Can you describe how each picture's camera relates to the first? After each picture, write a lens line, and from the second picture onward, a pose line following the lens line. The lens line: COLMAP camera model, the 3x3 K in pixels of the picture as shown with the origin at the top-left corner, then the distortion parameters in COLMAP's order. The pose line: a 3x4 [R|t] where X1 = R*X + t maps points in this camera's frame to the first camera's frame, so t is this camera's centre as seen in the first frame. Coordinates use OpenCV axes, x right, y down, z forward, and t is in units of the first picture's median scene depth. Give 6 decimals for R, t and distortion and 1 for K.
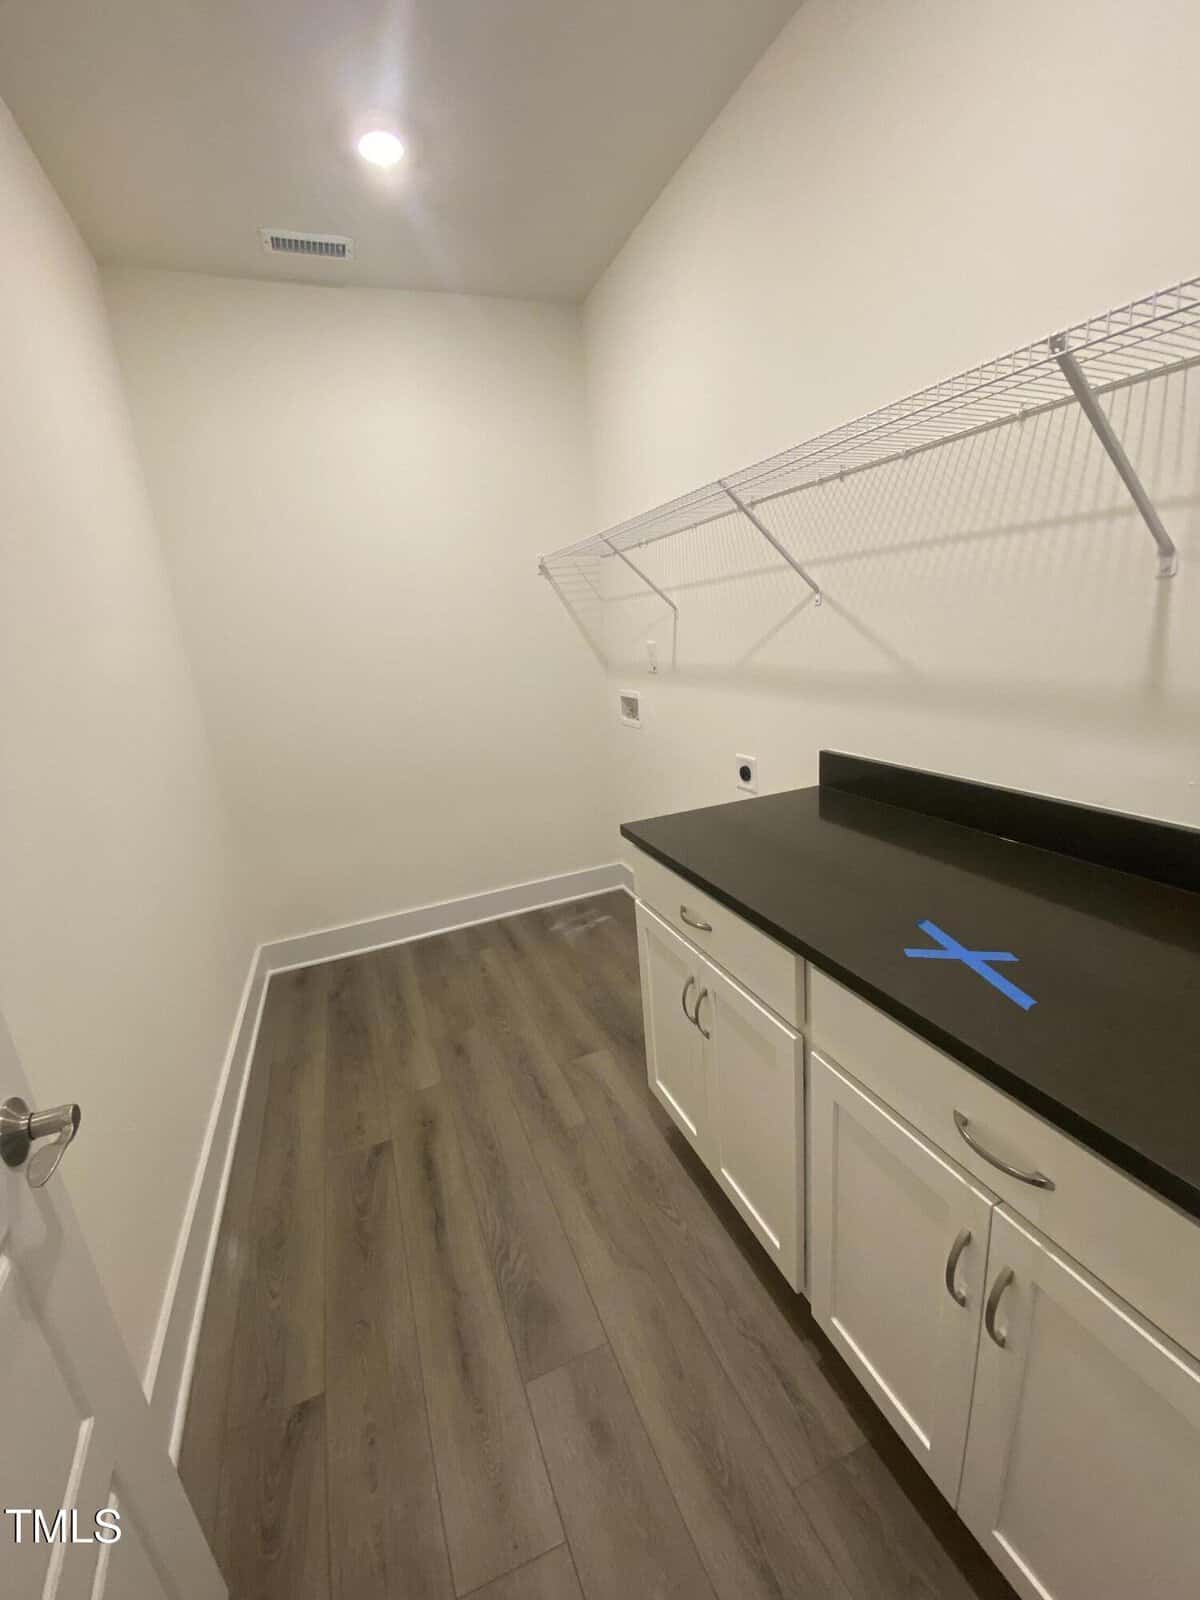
lens RADIAL K [[628.2, 0, 600.0], [0, 628.2, 800.0], [0, 0, 1]] dist [-0.000257, -0.000043]
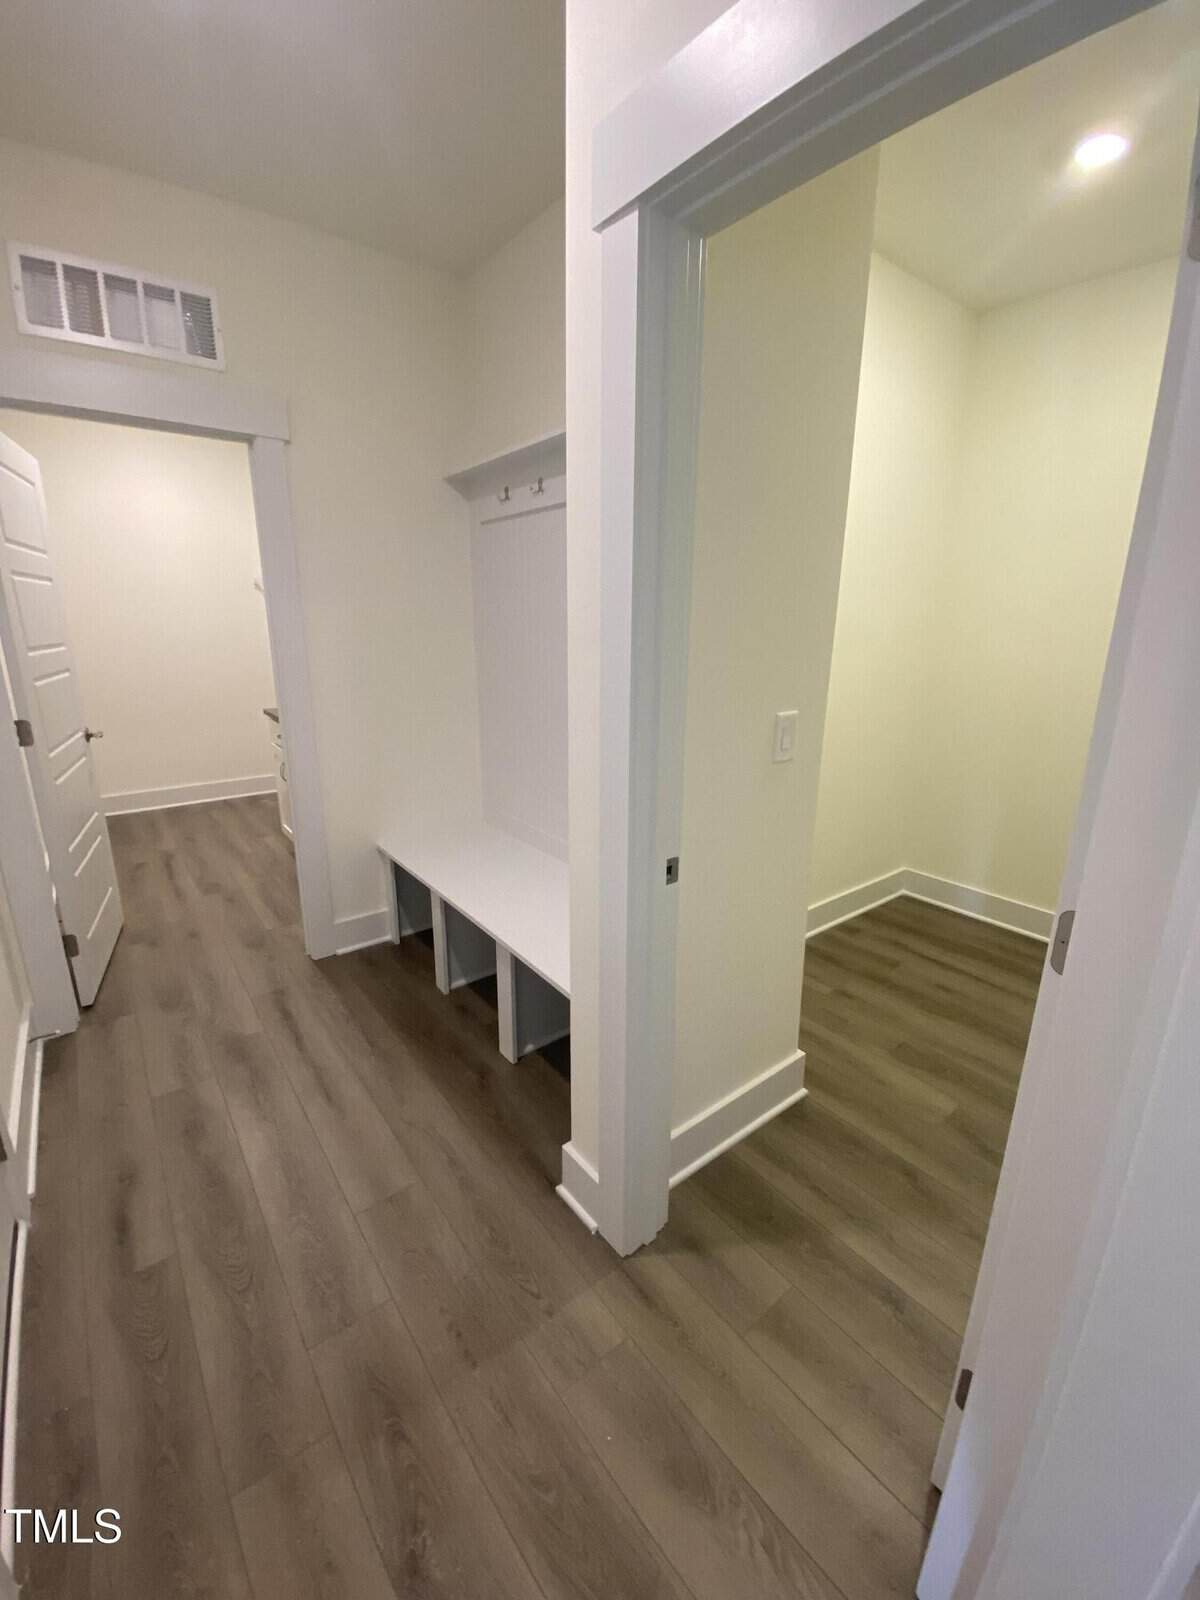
lens RADIAL K [[661.6, 0, 600.0], [0, 661.6, 800.0], [0, 0, 1]] dist [-0.000725, -0.000019]
pose [[0.962805, -0.009284, 0.270037, 0.513648], [0.011538, 0.999911, -0.006761, 0.366479], [-0.269950, 0.009626, 0.962826, -1.500241]]
